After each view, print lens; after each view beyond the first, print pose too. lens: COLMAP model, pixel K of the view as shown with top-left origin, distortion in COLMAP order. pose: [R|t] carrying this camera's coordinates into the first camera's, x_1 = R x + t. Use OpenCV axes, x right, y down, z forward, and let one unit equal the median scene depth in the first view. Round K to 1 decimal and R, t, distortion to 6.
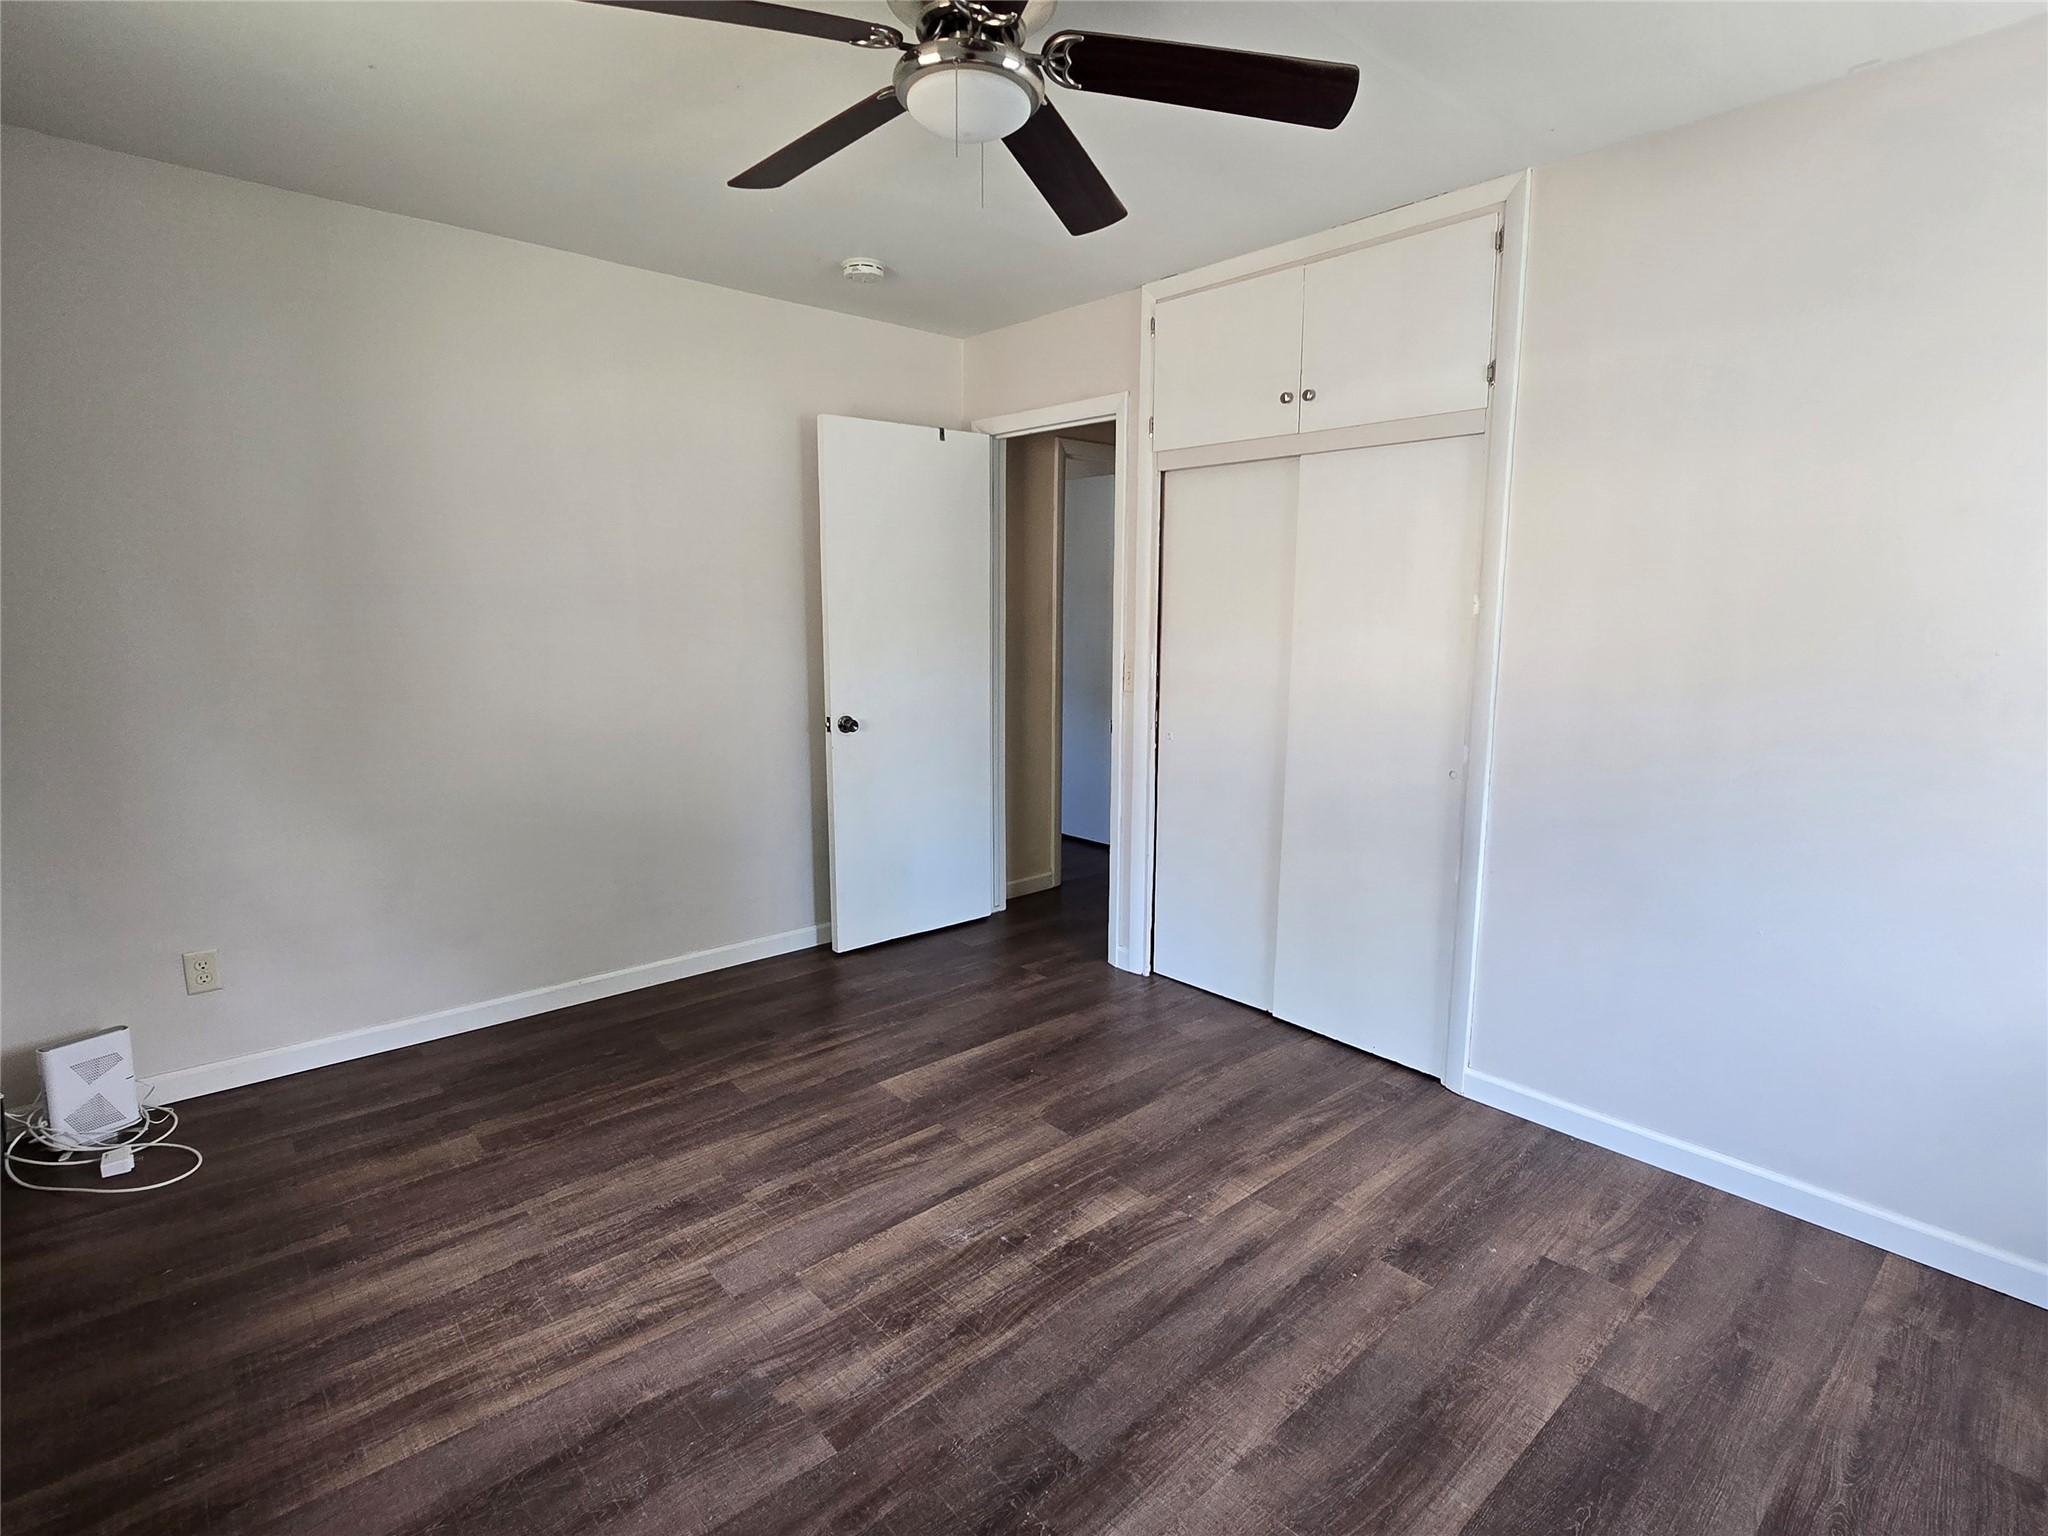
lens RADIAL K [[1030.3, 0, 1042.4], [0, 1030.3, 752.2], [0, 0, 1]] dist [-0.003129, -0.001435]
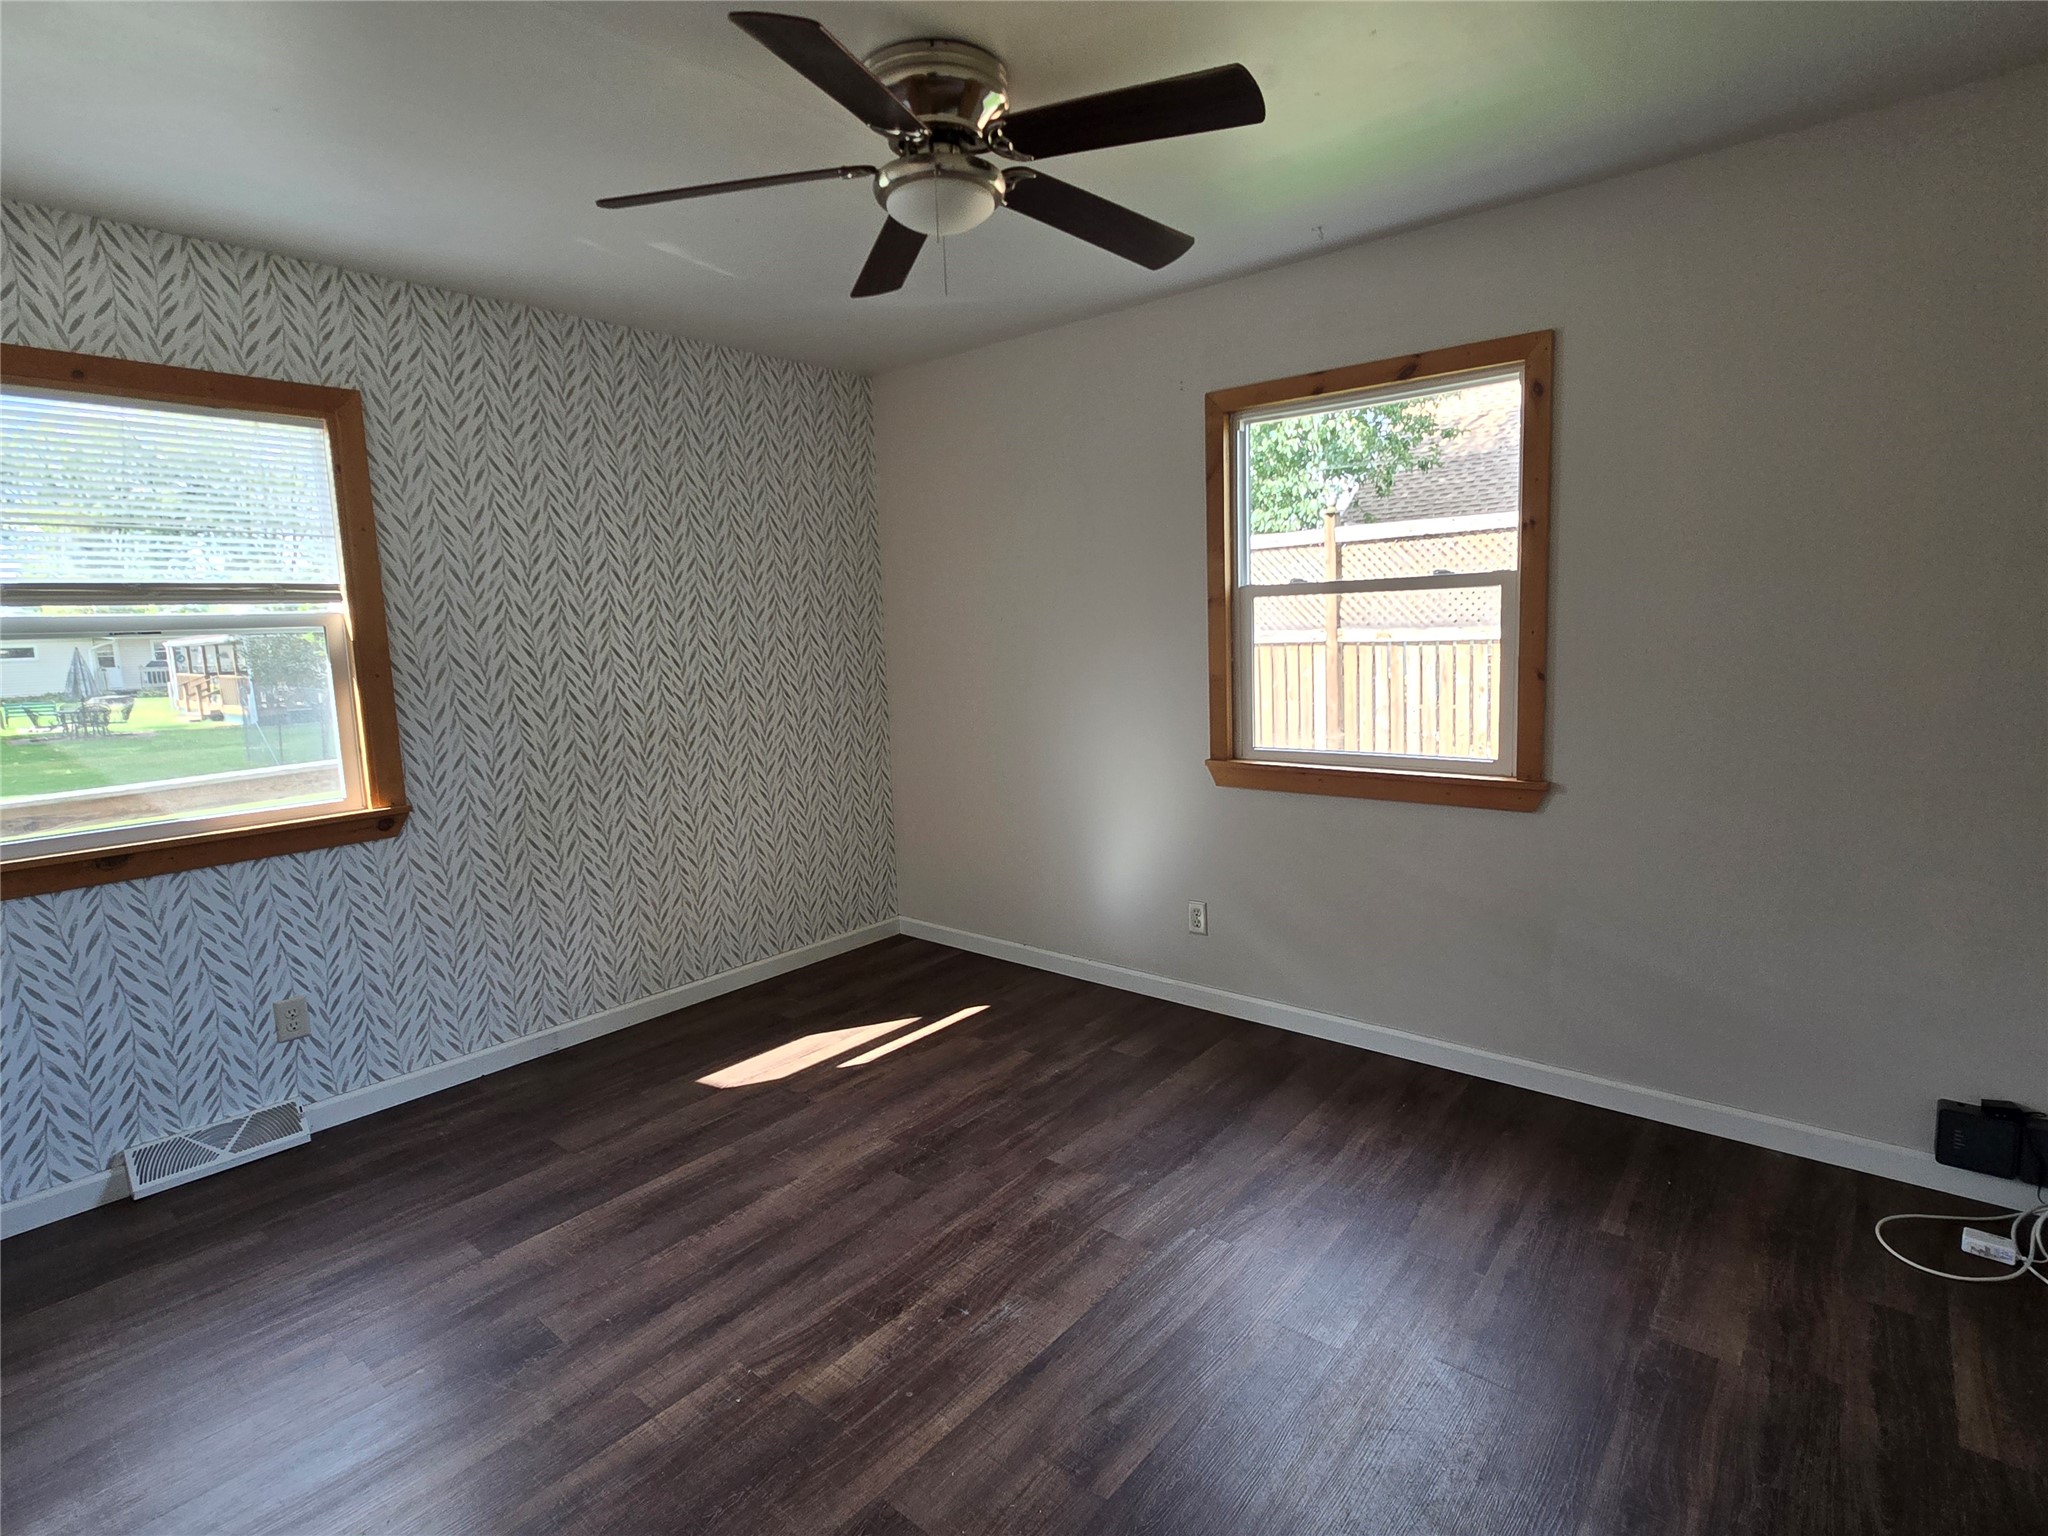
lens RADIAL K [[1030.3, 0, 1042.4], [0, 1030.3, 752.2], [0, 0, 1]] dist [-0.003129, -0.001435]
pose [[-0.989511, 0.043886, -0.137630, 0.000145], [0.005078, 0.962715, 0.270471, -0.278261], [0.144369, 0.266935, -0.952840, 1.802736]]
